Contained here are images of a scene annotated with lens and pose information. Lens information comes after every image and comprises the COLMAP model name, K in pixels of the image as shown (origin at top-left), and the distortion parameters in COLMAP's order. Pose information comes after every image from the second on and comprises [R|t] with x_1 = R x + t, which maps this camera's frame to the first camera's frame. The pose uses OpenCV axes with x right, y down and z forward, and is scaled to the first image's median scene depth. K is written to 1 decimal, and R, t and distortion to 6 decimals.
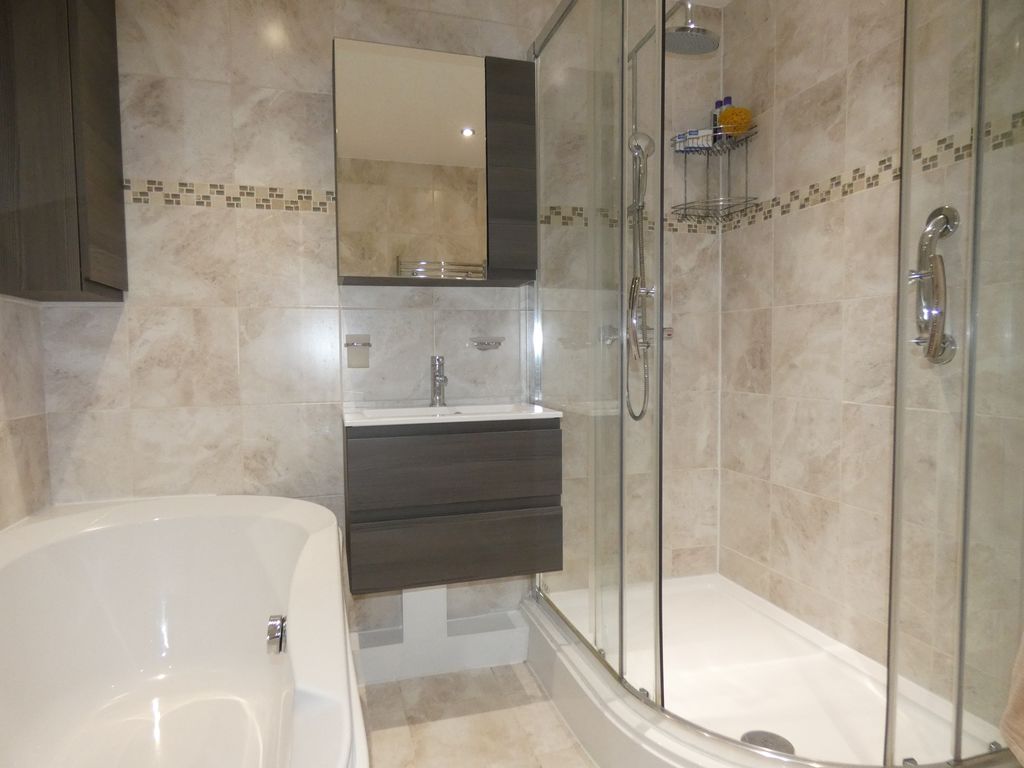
lens RADIAL K [[615.0, 0, 510.4], [0, 615.0, 382.9], [0, 0, 1]] dist [-0.000544, -0.001046]
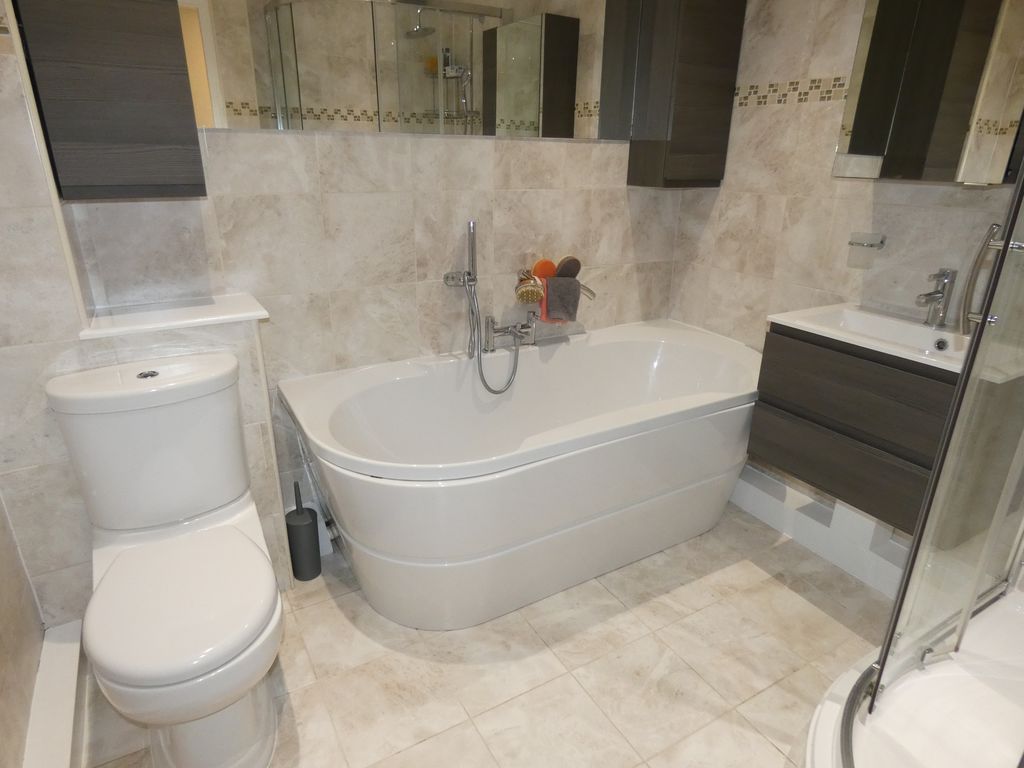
lens RADIAL K [[615.0, 0, 510.6], [0, 615.0, 384.3], [0, 0, 1]] dist [-0.000544, -0.001046]
pose [[0.228099, 0.362765, -0.903533, 0.624787], [-0.063258, 0.931558, 0.358048, -0.177040], [0.971581, -0.024515, 0.235436, 0.217091]]
